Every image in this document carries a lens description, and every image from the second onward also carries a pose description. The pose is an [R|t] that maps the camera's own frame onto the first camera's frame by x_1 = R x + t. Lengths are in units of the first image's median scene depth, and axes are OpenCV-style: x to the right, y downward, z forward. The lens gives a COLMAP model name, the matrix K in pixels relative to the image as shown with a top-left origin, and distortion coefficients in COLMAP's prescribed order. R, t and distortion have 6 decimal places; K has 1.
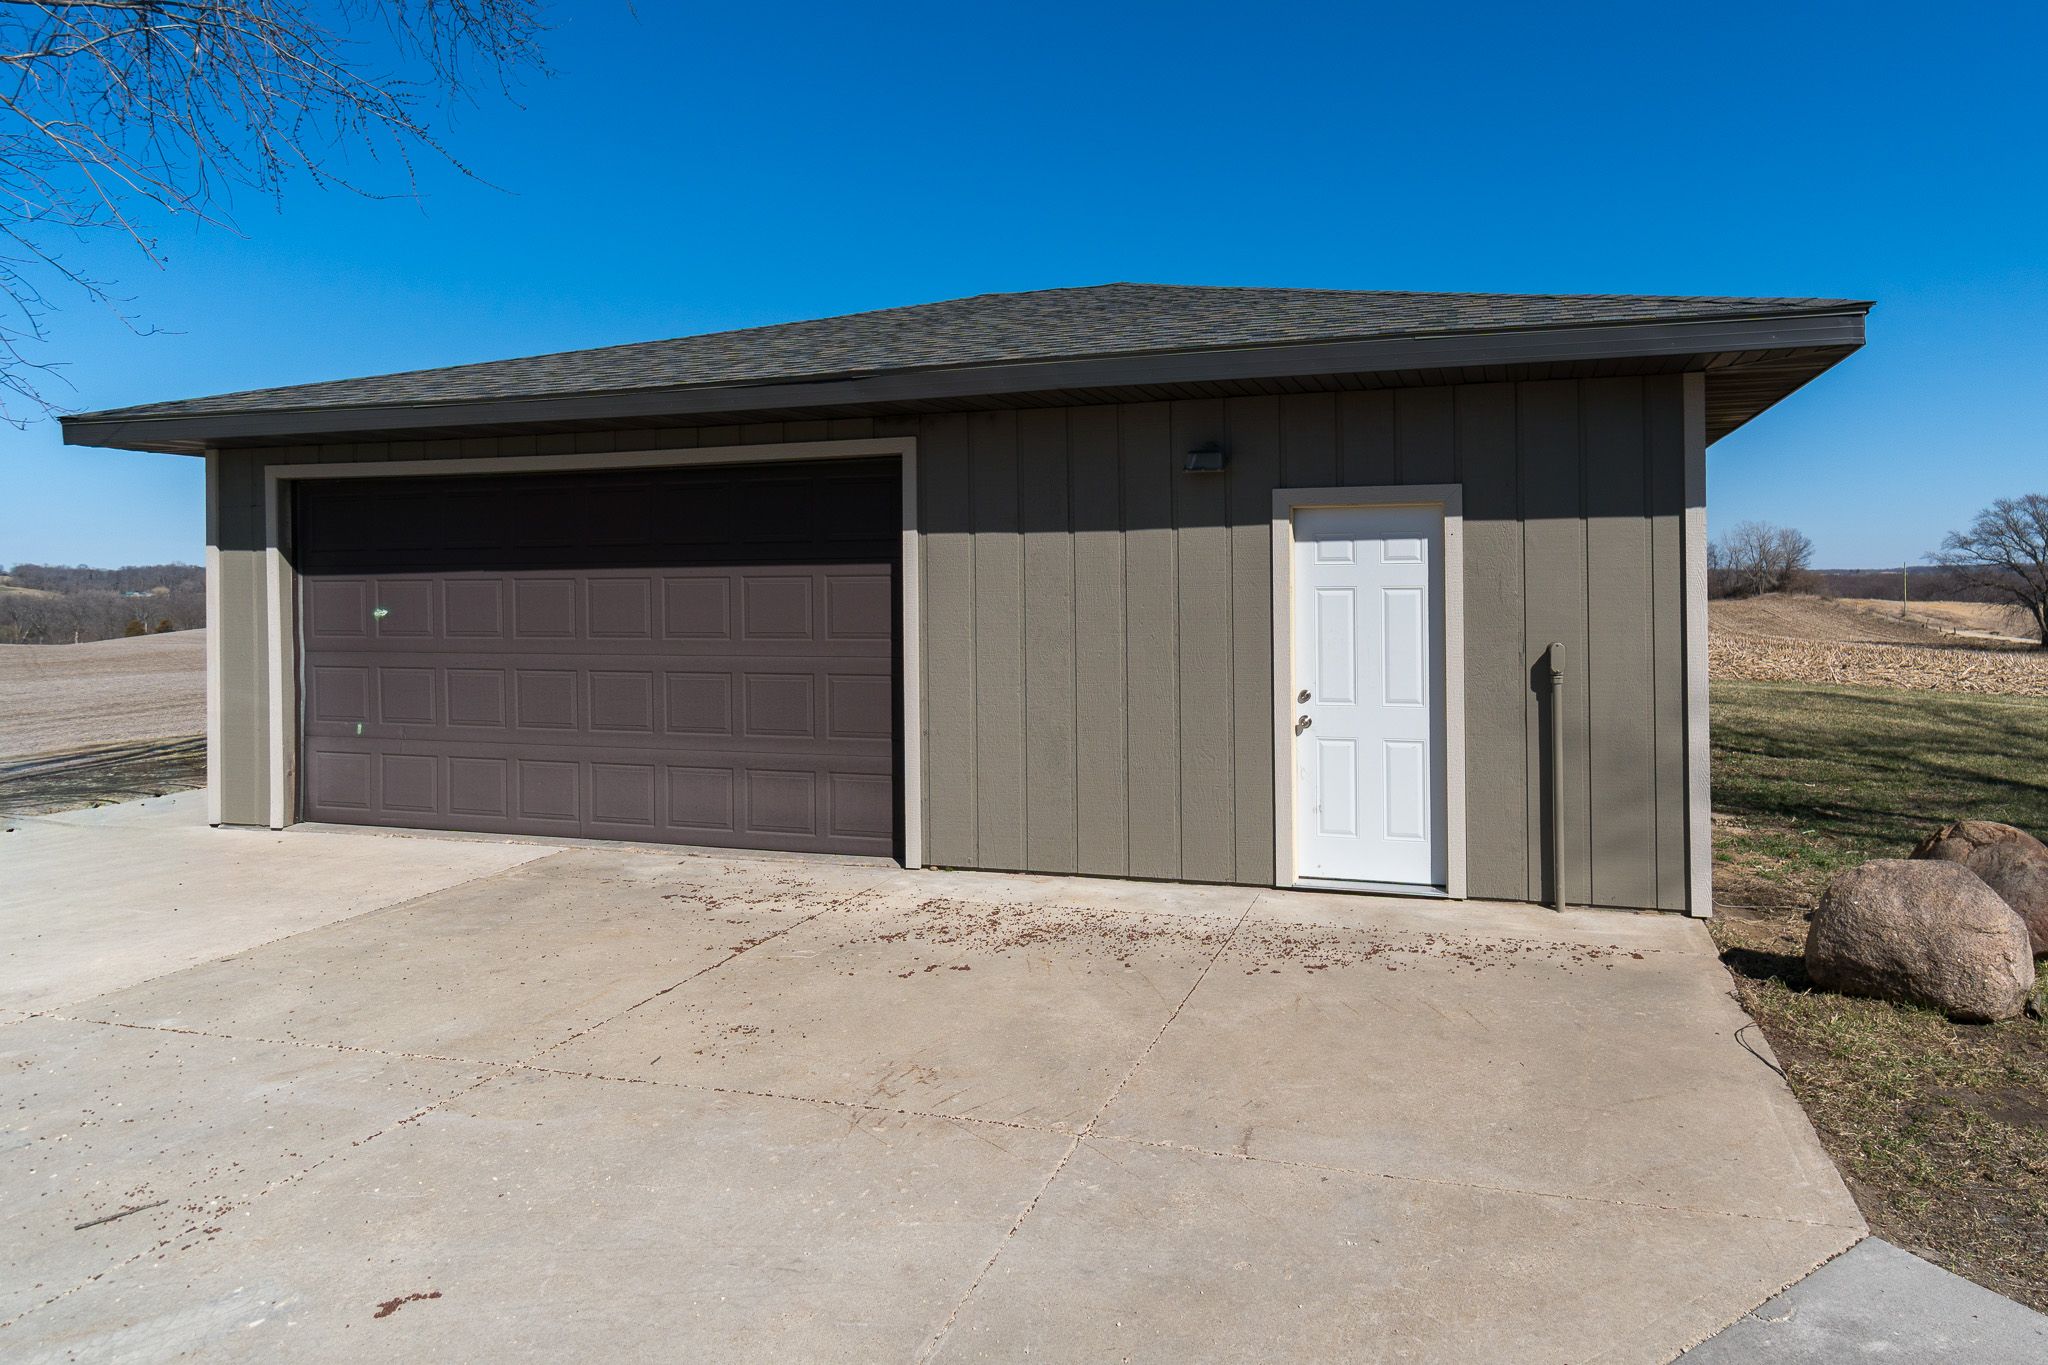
lens RADIAL K [[1093.6, 0, 1025.3], [0, 1093.6, 590.4], [0, 0, 1]] dist [-0.002510, -0.000941]
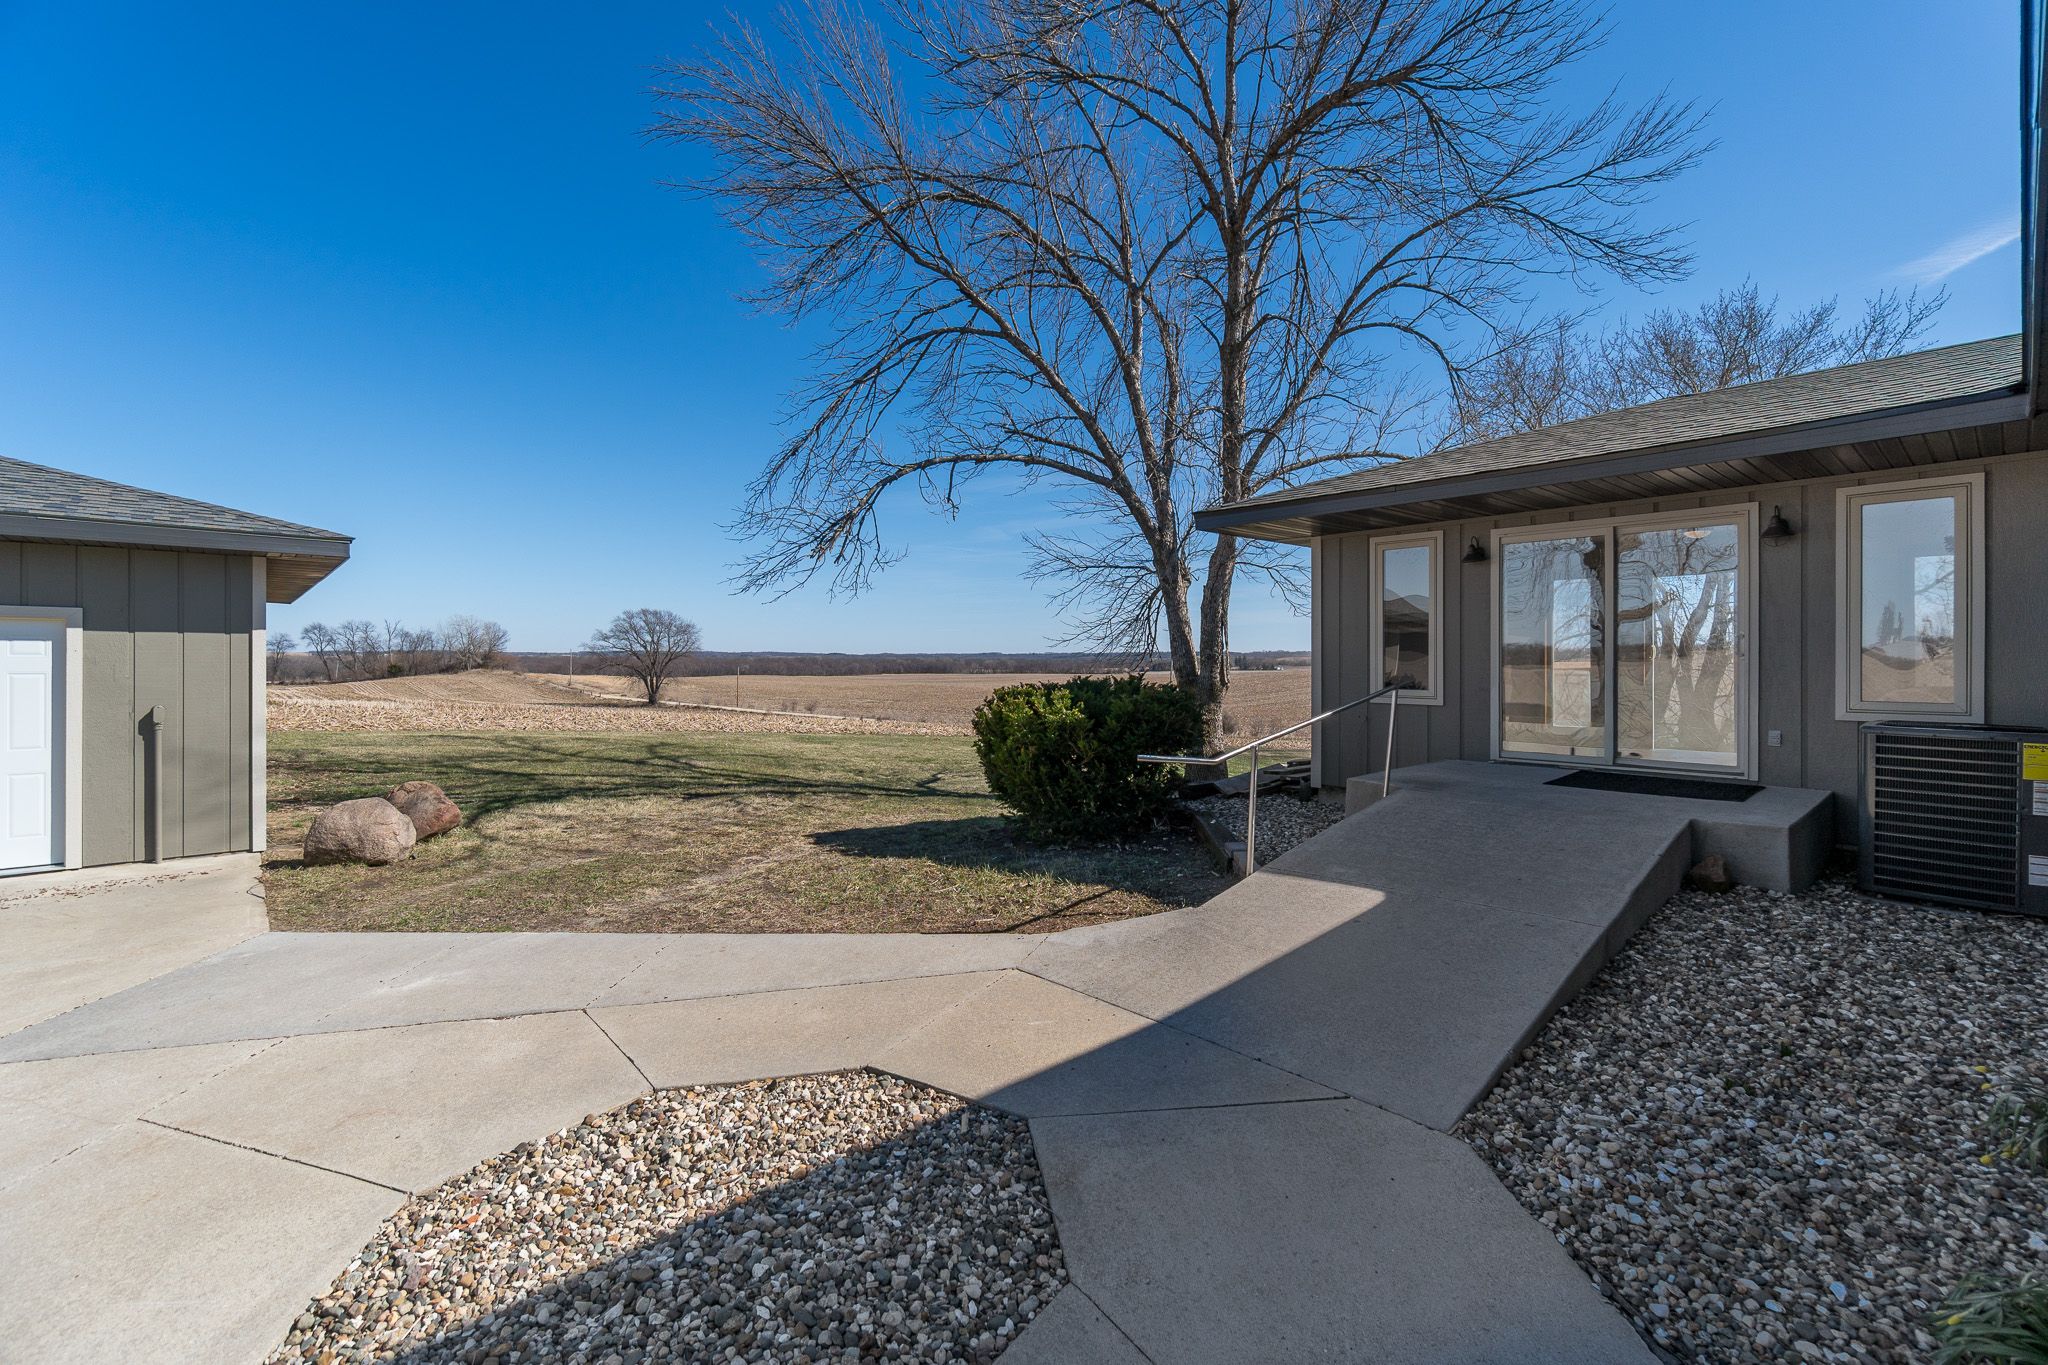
lens RADIAL K [[872.2, 0, 1025.4], [0, 872.2, 664.6], [0, 0, 1]] dist [-0.000812, -0.000378]
pose [[0.414700, 0.008711, 0.909917, -0.104025], [-0.006707, 0.999956, -0.006516, -0.008870], [-0.909933, -0.003400, 0.414740, -0.436983]]
